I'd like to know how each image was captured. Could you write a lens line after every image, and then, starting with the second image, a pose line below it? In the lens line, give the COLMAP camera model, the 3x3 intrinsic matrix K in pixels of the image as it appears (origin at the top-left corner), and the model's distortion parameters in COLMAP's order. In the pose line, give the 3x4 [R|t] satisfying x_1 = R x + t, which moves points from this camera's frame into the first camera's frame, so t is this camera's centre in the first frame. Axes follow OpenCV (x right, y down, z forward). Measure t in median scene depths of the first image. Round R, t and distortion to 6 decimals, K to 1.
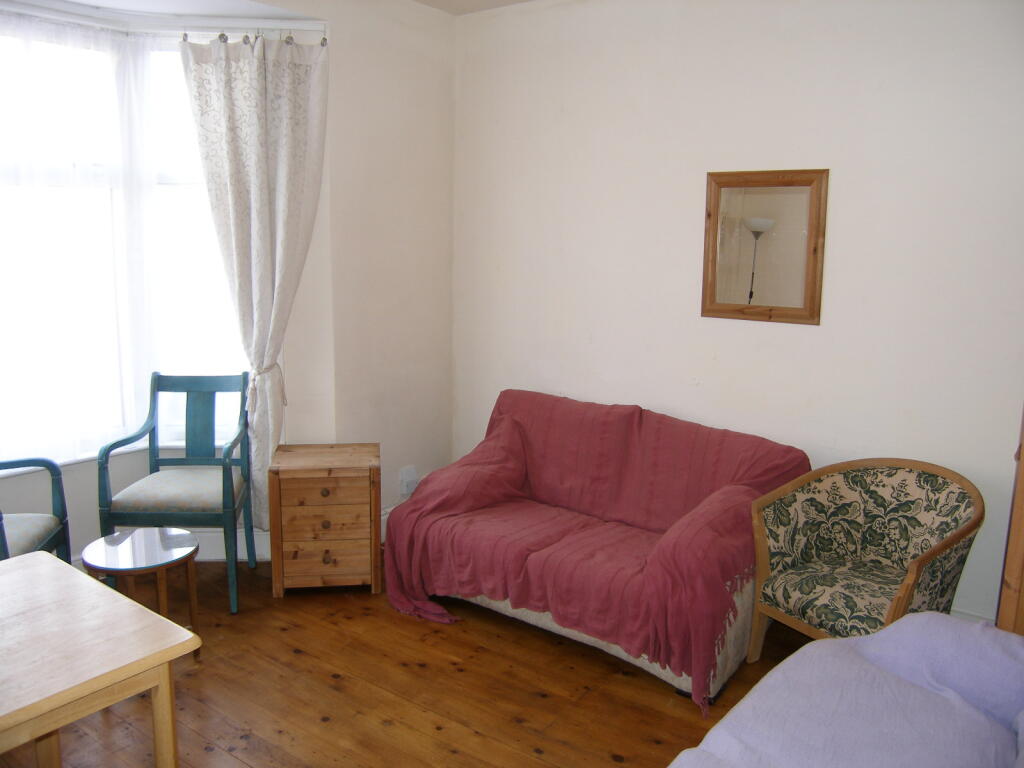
lens RADIAL K [[856.1, 0, 512.0], [0, 856.1, 384.0], [0, 0, 1]] dist [-0.043298, 0.003425]
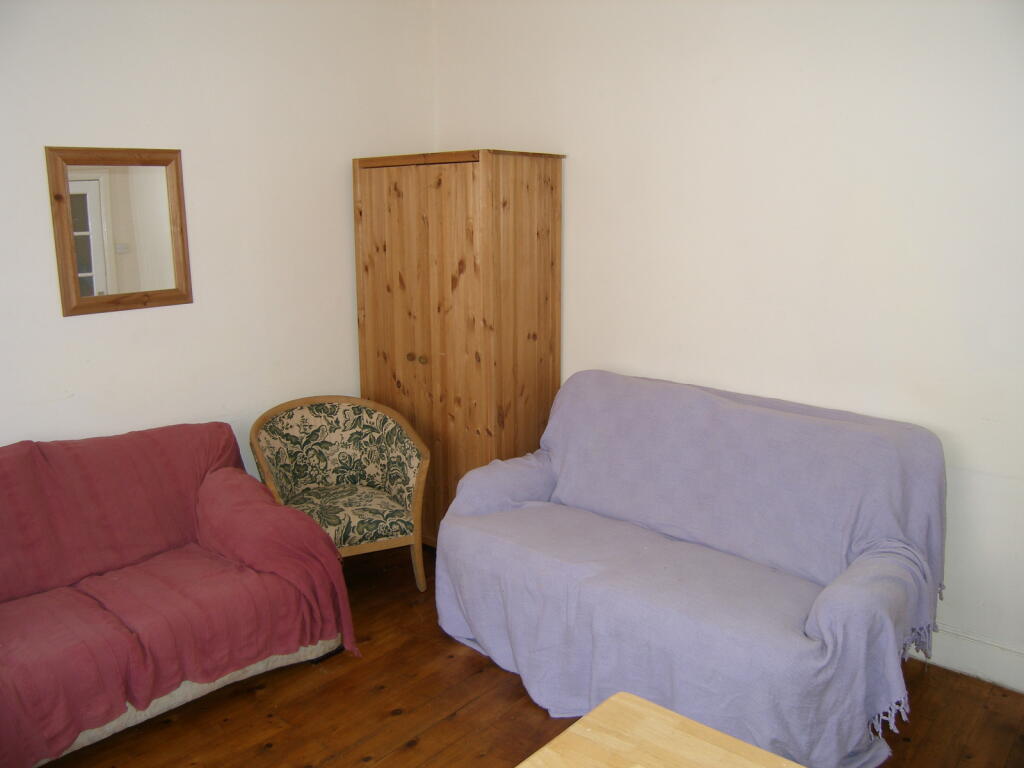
lens RADIAL K [[856.1, 0, 512.0], [0, 856.1, 384.0], [0, 0, 1]] dist [-0.043298, 0.003425]
pose [[0.103122, -0.219135, 0.970230, -0.666551], [0.195580, 0.960855, 0.196230, -0.109197], [-0.975251, 0.169522, 0.141943, 0.537730]]
